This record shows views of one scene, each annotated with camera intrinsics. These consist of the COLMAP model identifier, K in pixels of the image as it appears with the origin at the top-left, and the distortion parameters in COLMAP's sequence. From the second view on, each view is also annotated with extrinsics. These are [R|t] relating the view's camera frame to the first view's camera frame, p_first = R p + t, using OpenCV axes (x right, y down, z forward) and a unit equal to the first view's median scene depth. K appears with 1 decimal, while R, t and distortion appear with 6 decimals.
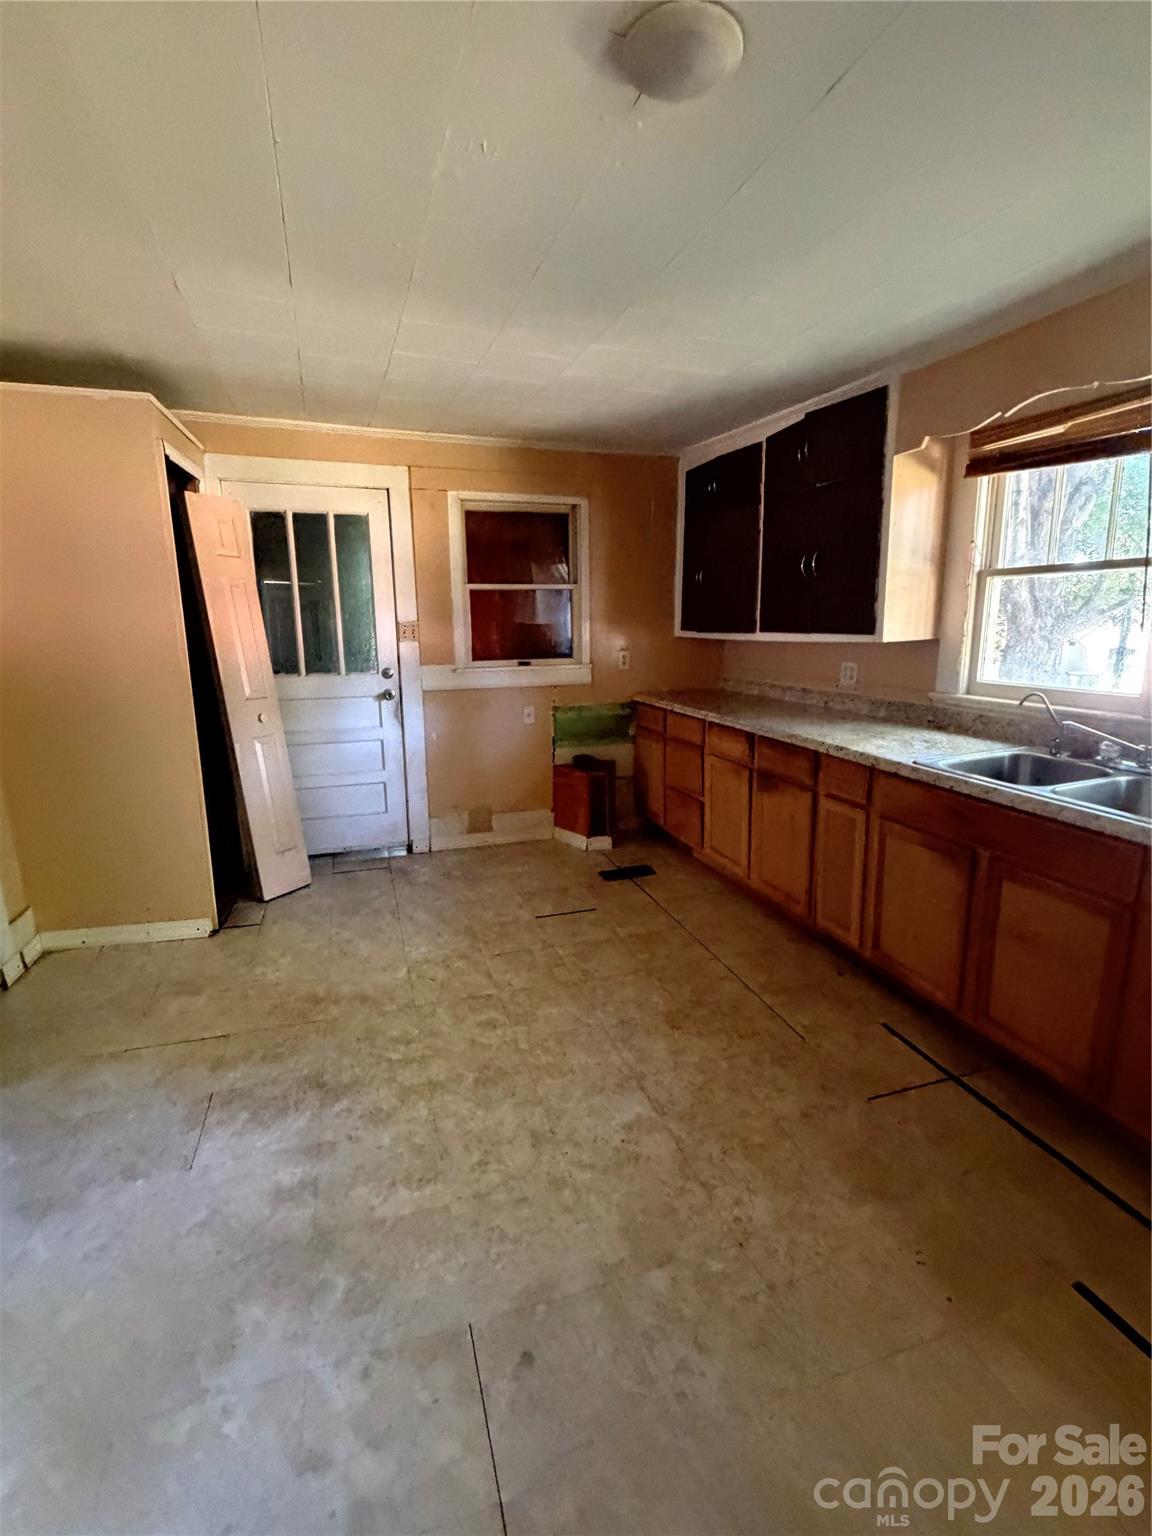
lens RADIAL K [[712.0, 0, 578.6], [0, 712.0, 761.6], [0, 0, 1]] dist [0.000326, 0.000215]
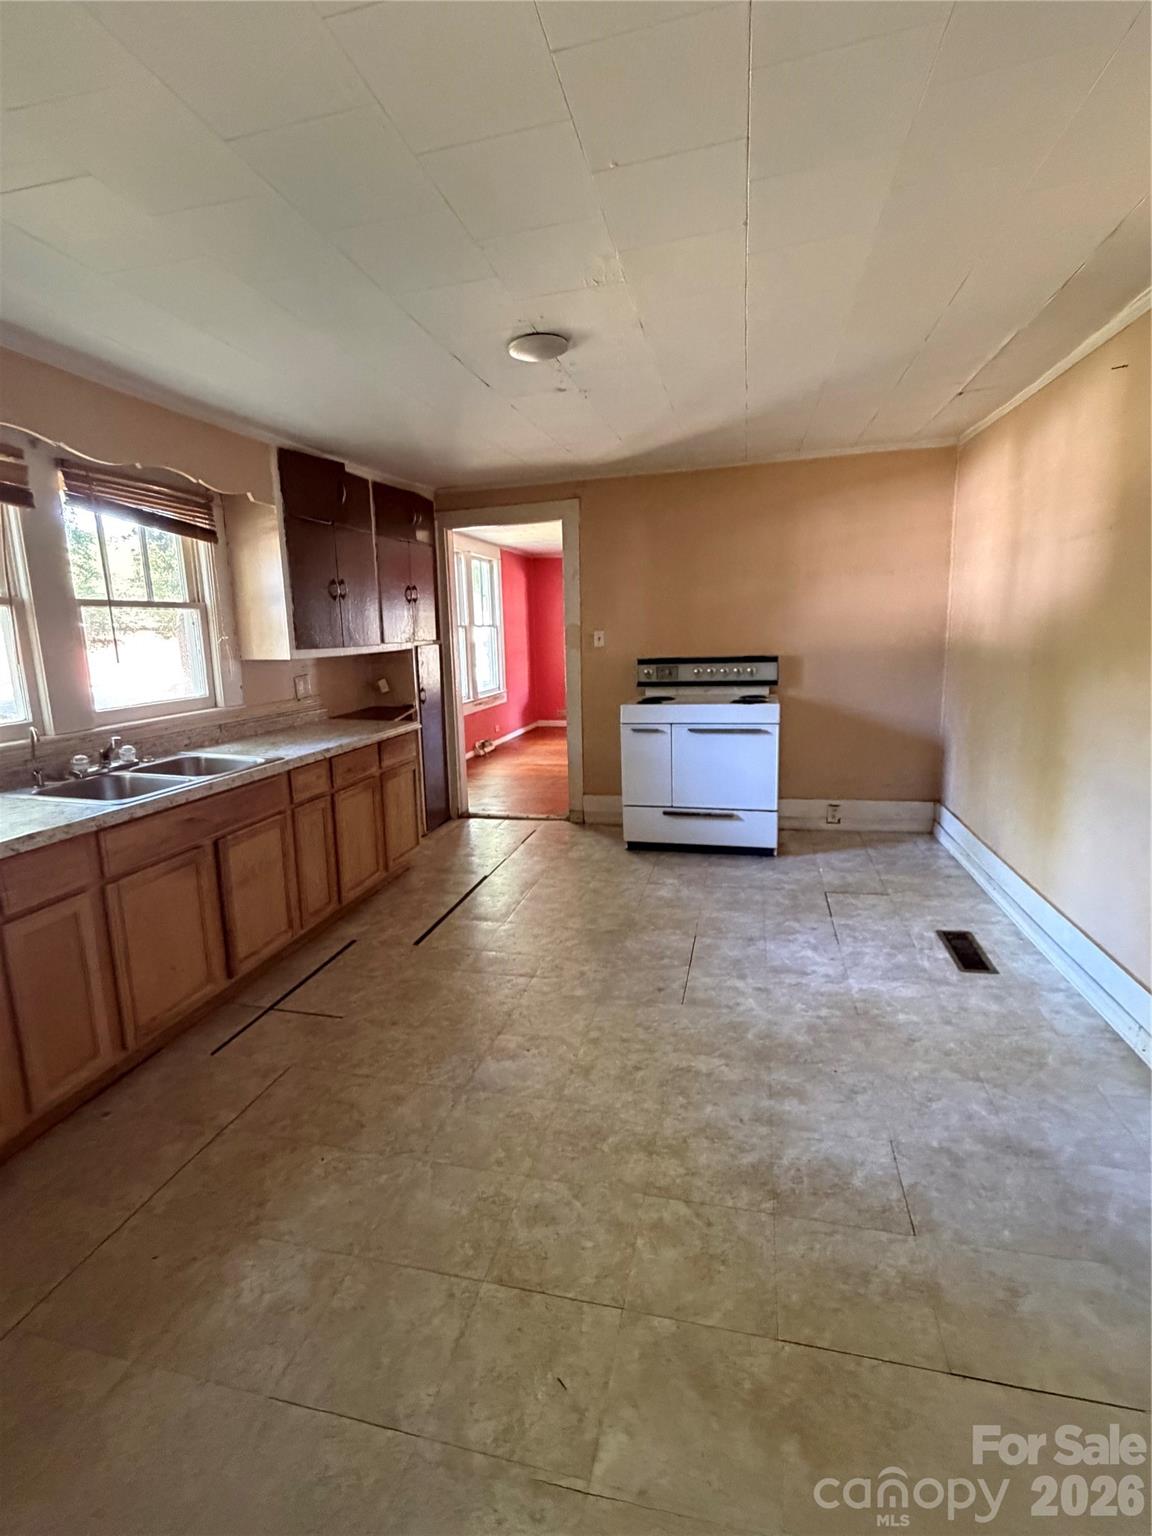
lens RADIAL K [[712.0, 0, 577.4], [0, 712.0, 763.2], [0, 0, 1]] dist [0.000326, 0.000215]
pose [[-0.852530, -0.062392, 0.518941, -0.590770], [0.139987, 0.929323, 0.341706, -0.327167], [-0.503583, 0.363960, -0.783541, 1.651947]]
